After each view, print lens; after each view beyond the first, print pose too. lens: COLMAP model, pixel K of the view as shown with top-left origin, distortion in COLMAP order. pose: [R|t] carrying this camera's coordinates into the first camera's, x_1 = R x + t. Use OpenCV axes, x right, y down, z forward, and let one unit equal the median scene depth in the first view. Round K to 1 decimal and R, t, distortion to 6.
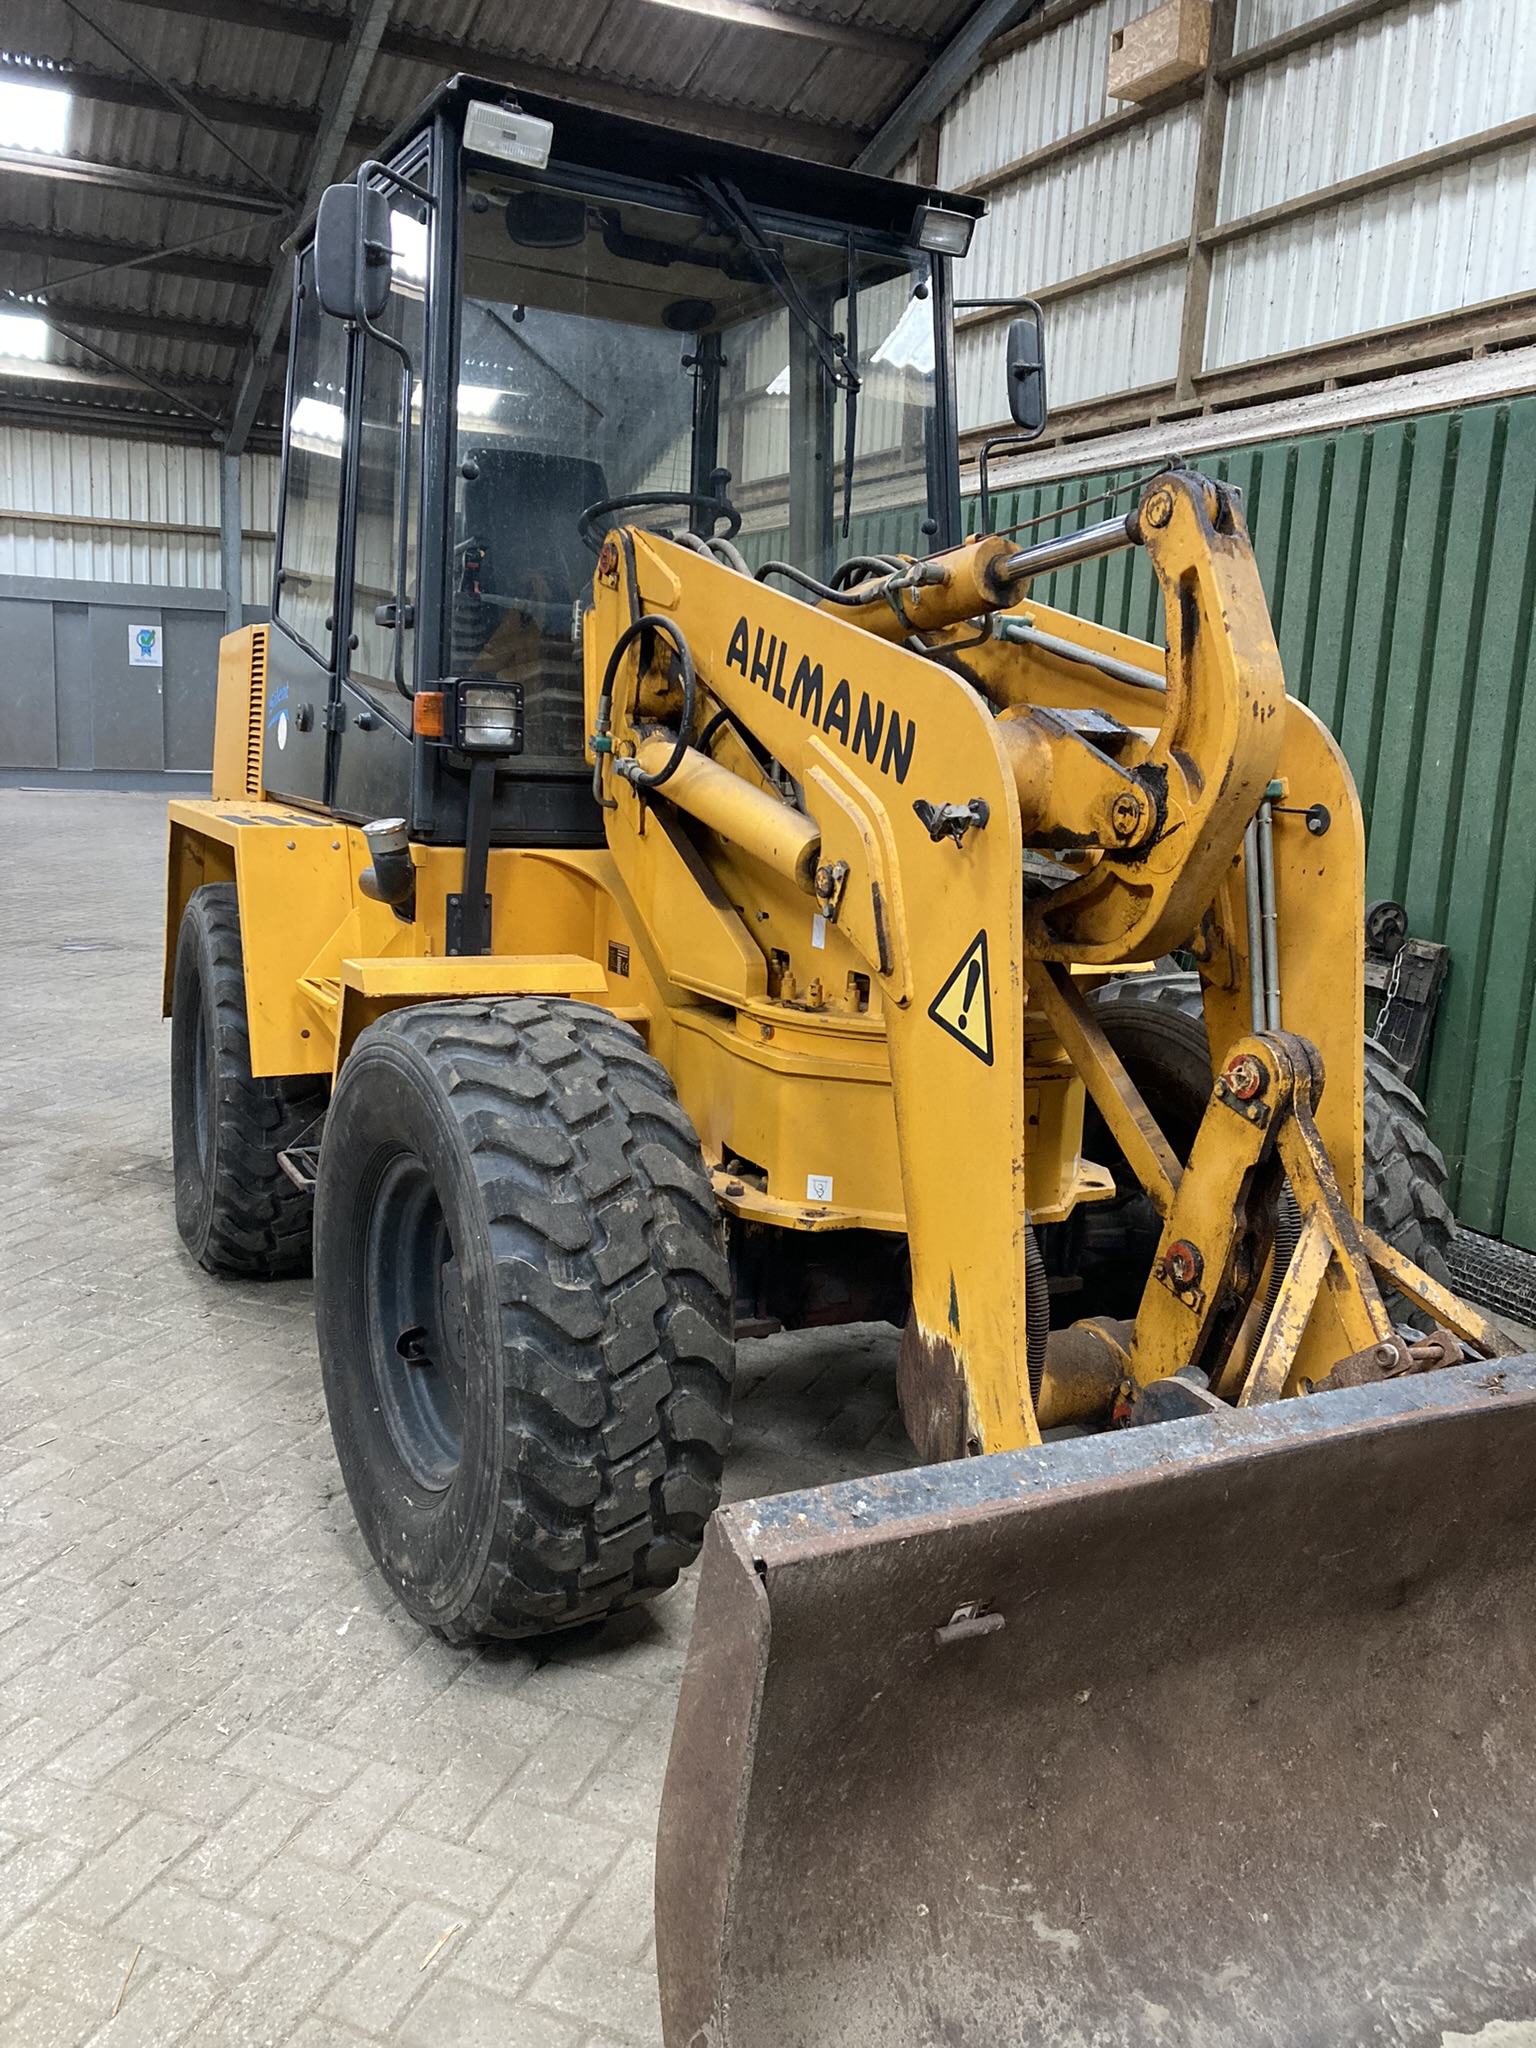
lens RADIAL K [[1653.3, 0, 768.0], [0, 1653.3, 1024.0], [0, 0, 1]] dist [0.057441, 0.000164]
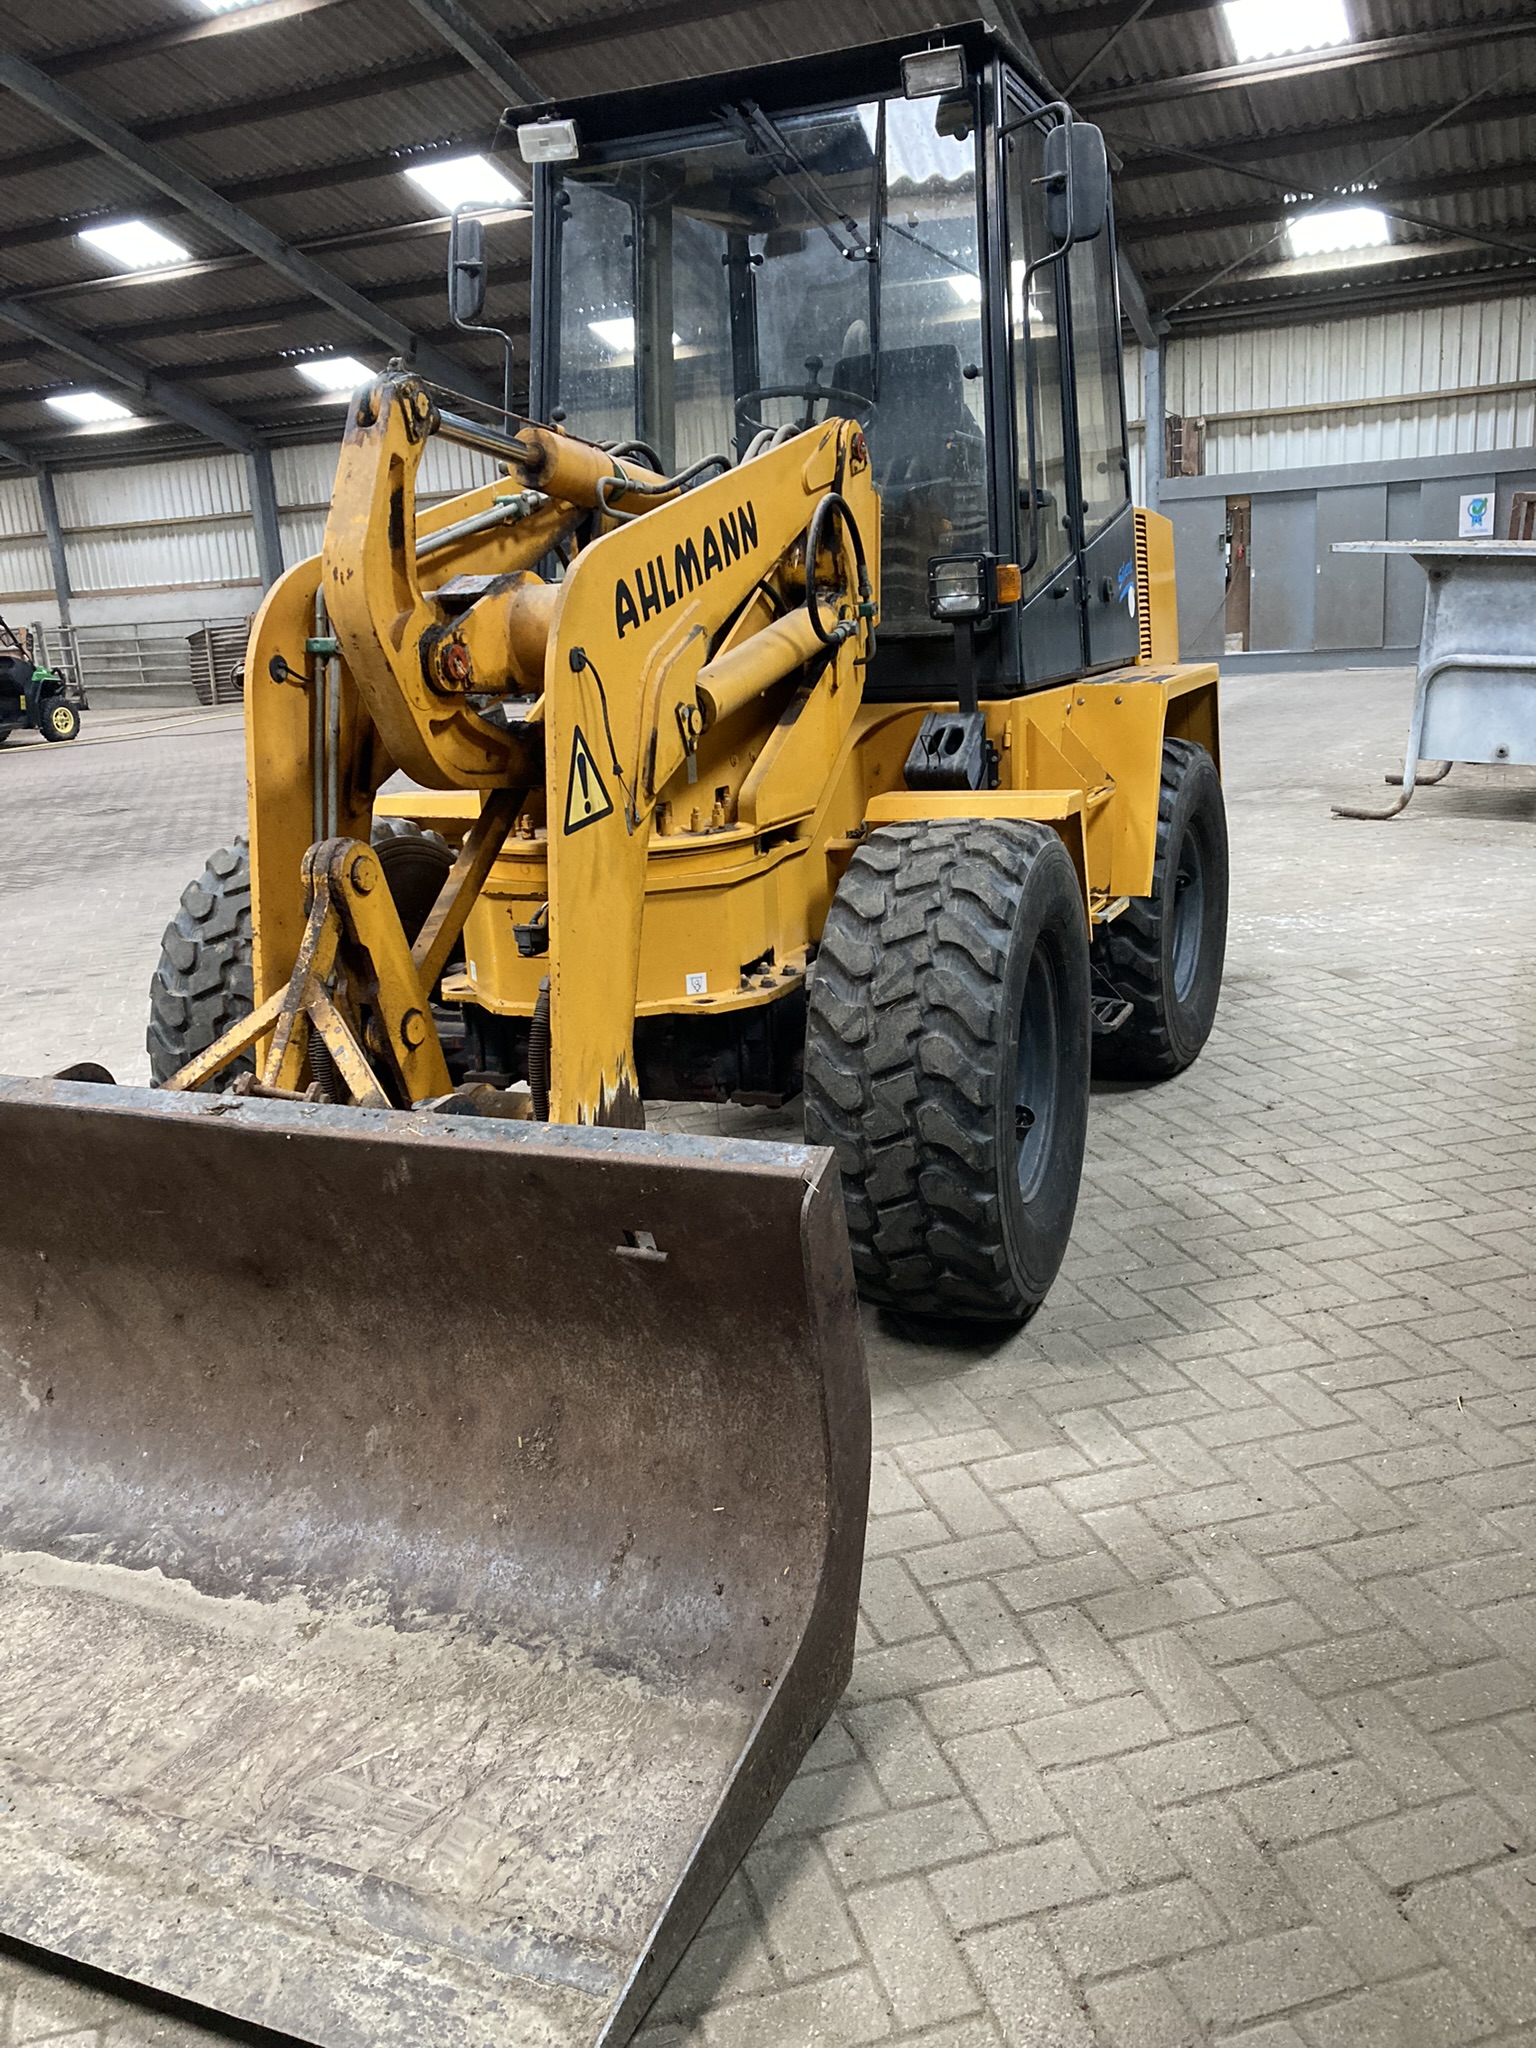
lens RADIAL K [[1677.9, 0, 768.0], [0, 1677.9, 1024.0], [0, 0, 1]] dist [0.043229, -0.011575]
pose [[0.621496, 0.118450, -0.774411, 0.186687], [-0.067199, 0.992921, 0.097942, -0.000332], [0.780530, -0.008831, 0.625056, 0.058443]]
